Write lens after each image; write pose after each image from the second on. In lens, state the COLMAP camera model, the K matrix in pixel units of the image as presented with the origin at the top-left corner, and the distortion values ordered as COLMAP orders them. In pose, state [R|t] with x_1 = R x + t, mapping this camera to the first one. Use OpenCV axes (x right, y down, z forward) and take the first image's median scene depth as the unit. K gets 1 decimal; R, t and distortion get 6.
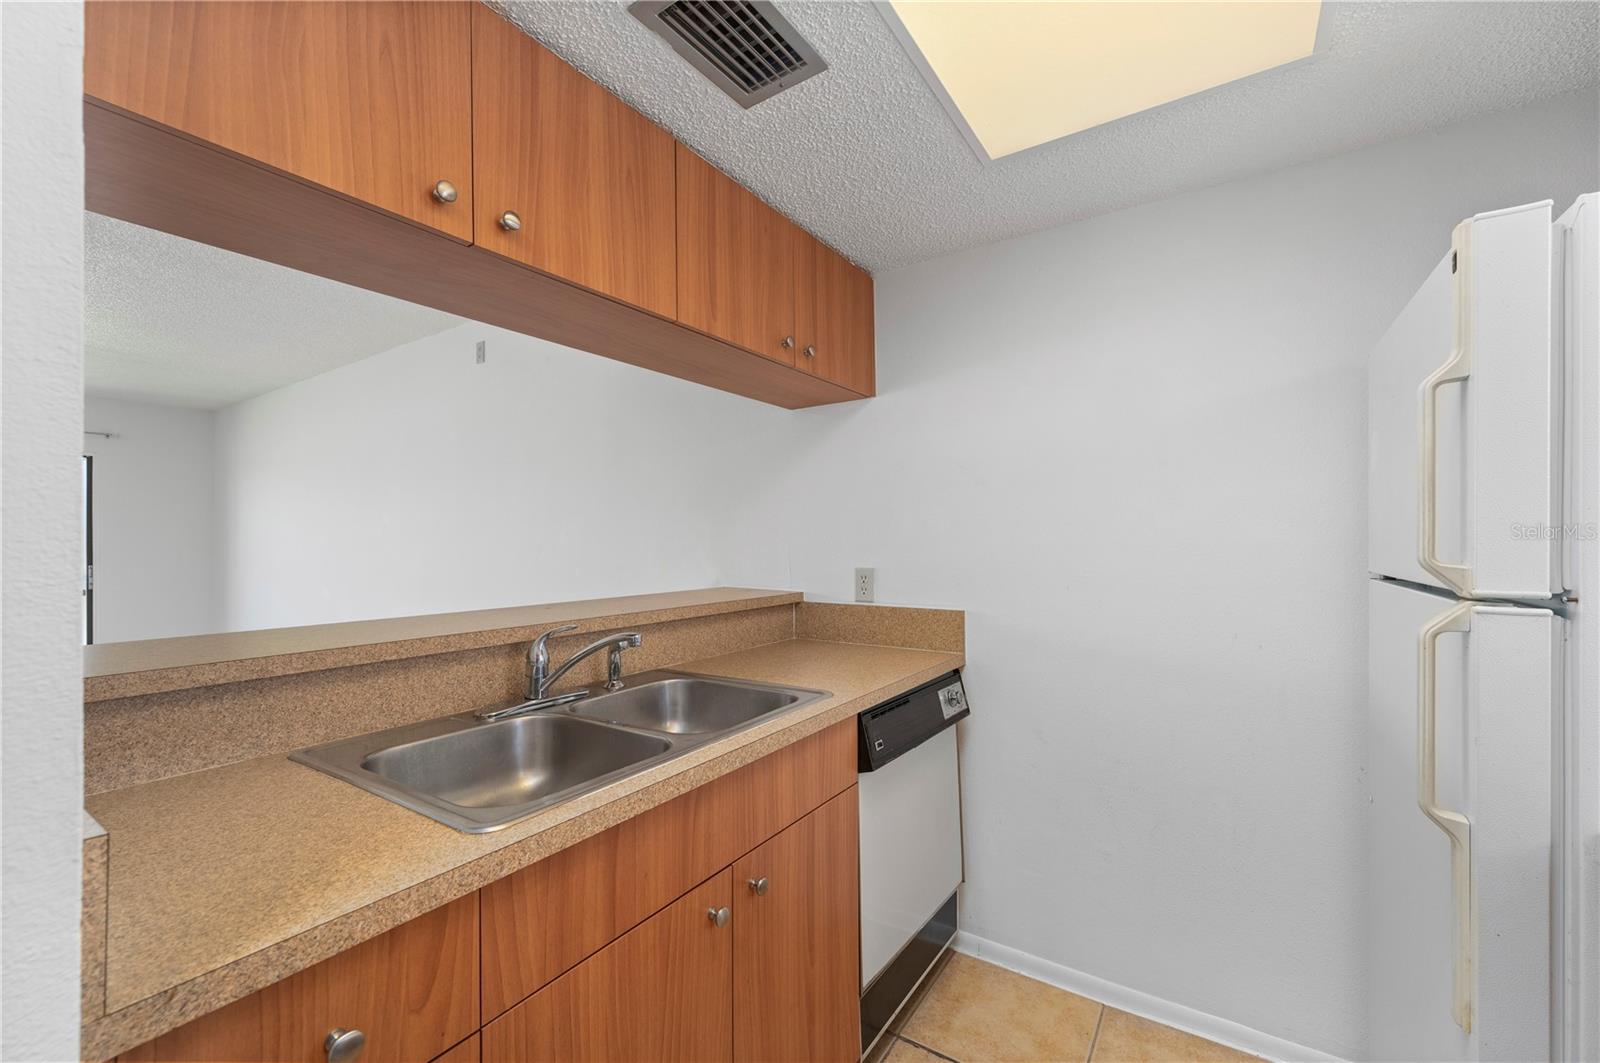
lens RADIAL K [[640.8, 0, 809.4], [0, 640.8, 535.3], [0, 0, 1]] dist [-0.003563, 0.001826]
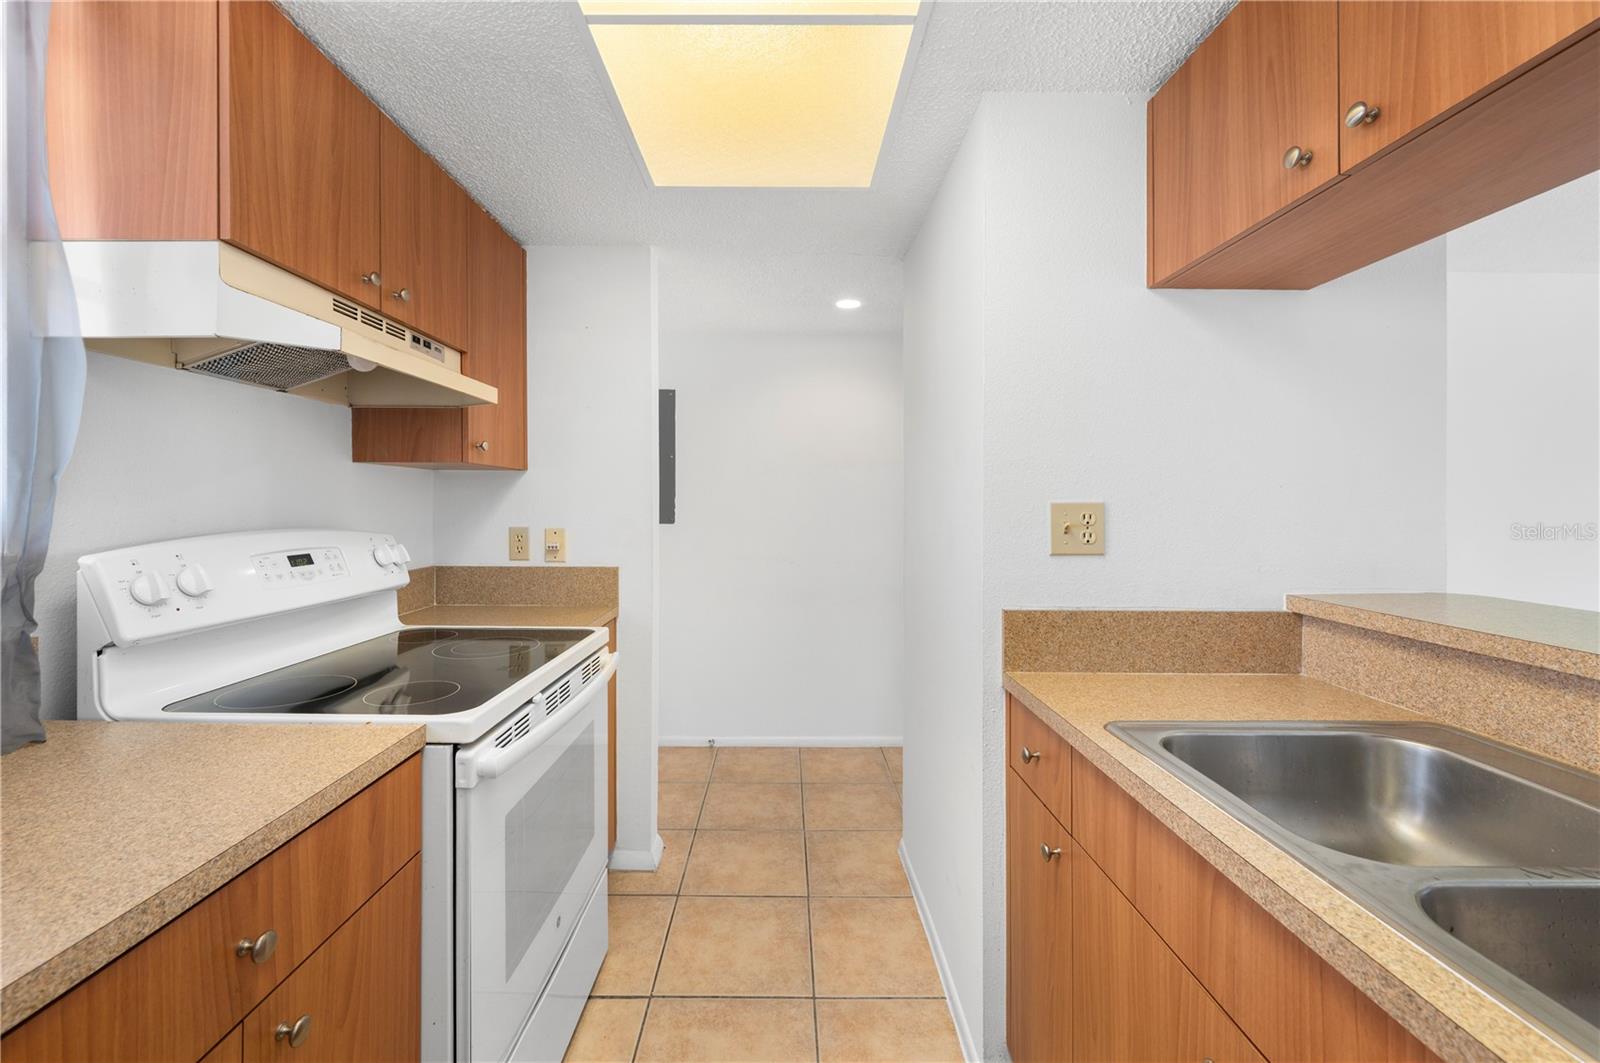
lens RADIAL K [[640.8, 0, 786.0], [0, 640.8, 498.4], [0, 0, 1]] dist [-0.003563, 0.001826]
pose [[-0.839400, -0.004605, -0.543494, 0.460432], [0.004390, 0.999874, -0.015252, 0.000805], [0.543496, -0.015189, -0.839274, 1.020524]]
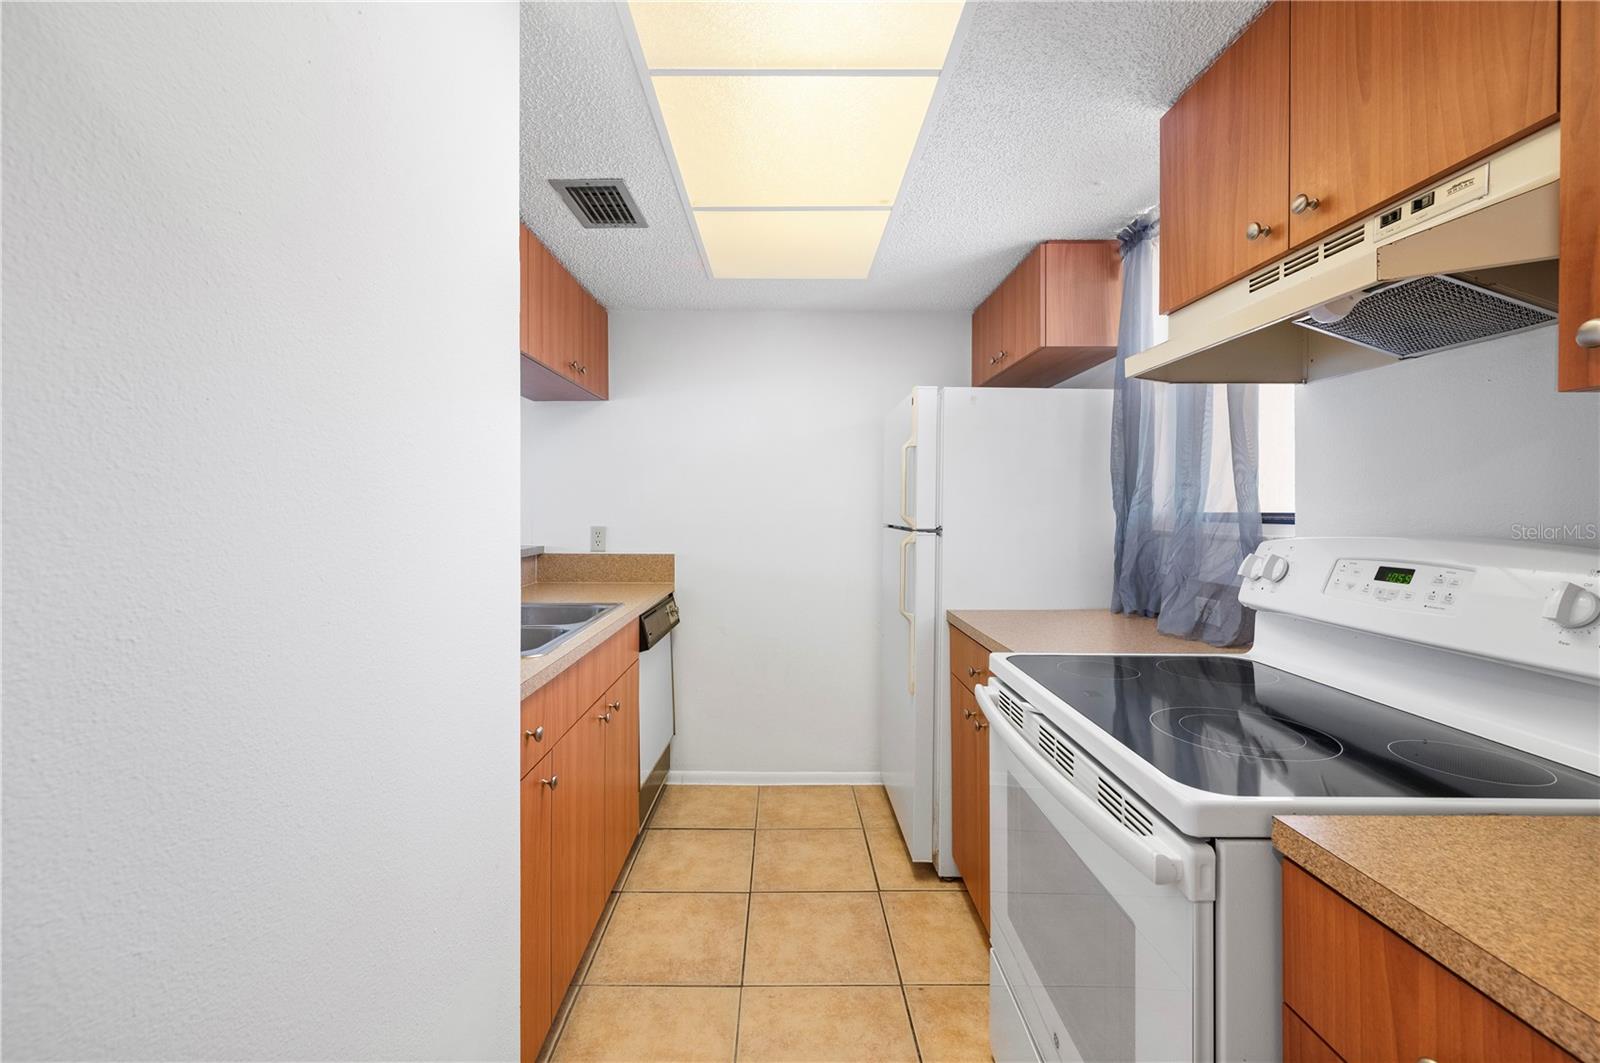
lens RADIAL K [[662.5, 0, 787.3], [0, 662.5, 514.2], [0, 0, 1]] dist [0.003311, -0.001309]
pose [[0.833918, -0.000560, 0.551888, -0.523167], [-0.010656, 0.999797, 0.017116, -0.003847], [-0.551785, -0.020154, 0.833743, -0.565067]]
